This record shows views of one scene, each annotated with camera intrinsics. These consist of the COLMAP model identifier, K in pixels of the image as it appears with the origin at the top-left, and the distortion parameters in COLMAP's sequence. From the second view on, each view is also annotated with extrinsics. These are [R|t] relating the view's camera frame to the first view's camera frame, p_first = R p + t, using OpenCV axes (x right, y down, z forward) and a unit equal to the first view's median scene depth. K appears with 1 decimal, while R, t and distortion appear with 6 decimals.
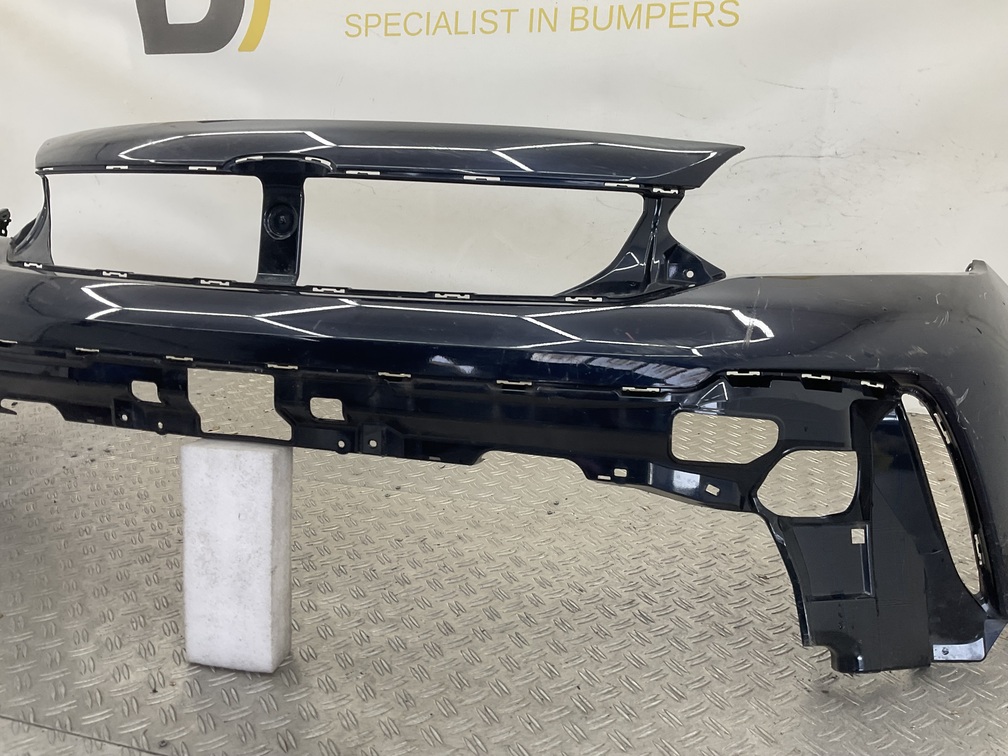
lens RADIAL K [[831.2, 0, 504.0], [0, 831.2, 378.0], [0, 0, 1]] dist [0.138499, -0.288163]
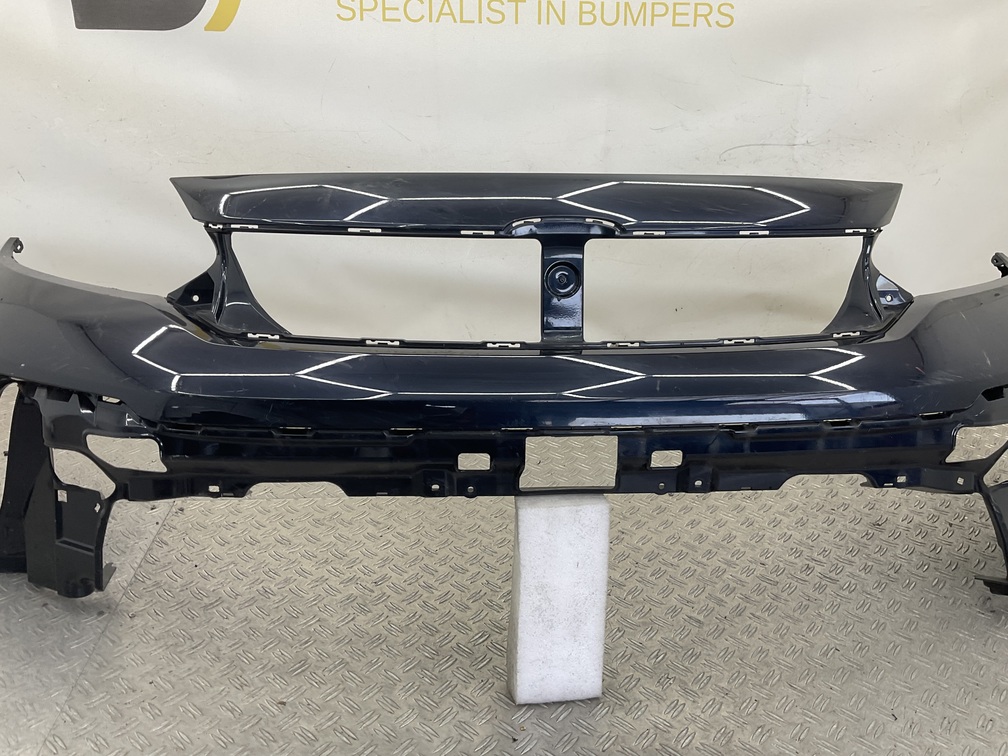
lens RADIAL K [[832.4, 0, 504.0], [0, 832.4, 378.0], [0, 0, 1]] dist [0.109238, -0.204017]
pose [[0.941467, -0.115339, 0.316760, -0.679254], [0.082837, 0.989990, 0.114270, -0.192532], [-0.326769, -0.081342, 0.941597, 0.040967]]
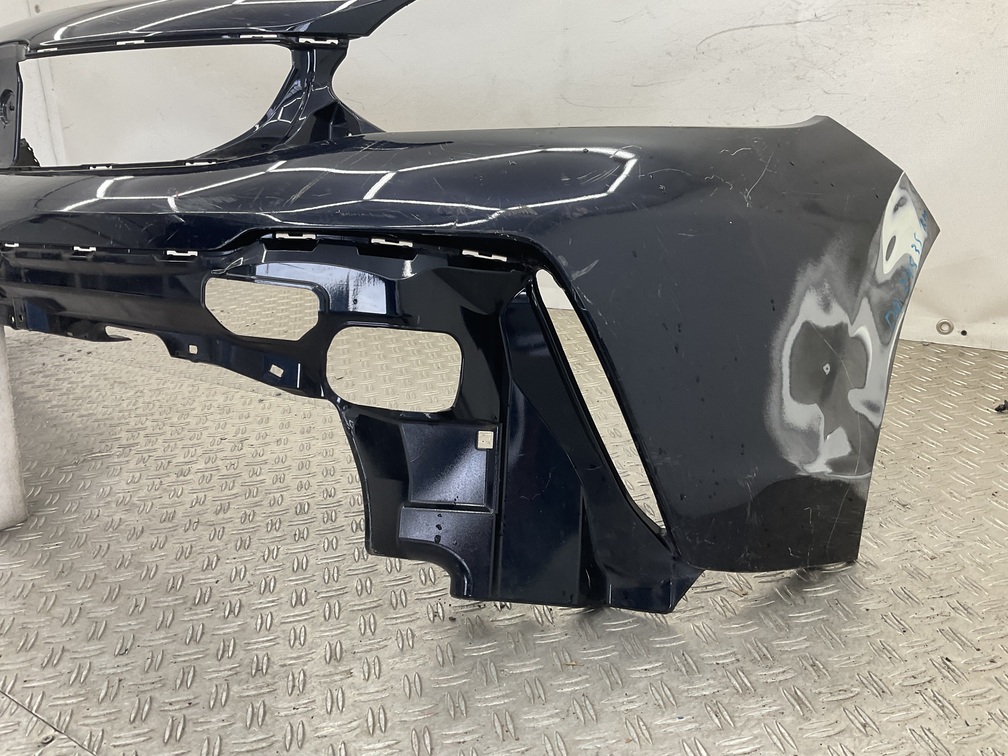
lens RADIAL K [[831.2, 0, 504.0], [0, 831.2, 378.0], [0, 0, 1]] dist [0.138499, -0.288163]
pose [[0.942644, 0.038714, -0.331547, 0.670412], [-0.023068, 0.998432, 0.050998, 0.078448], [0.333001, -0.040425, 0.942059, 0.212877]]
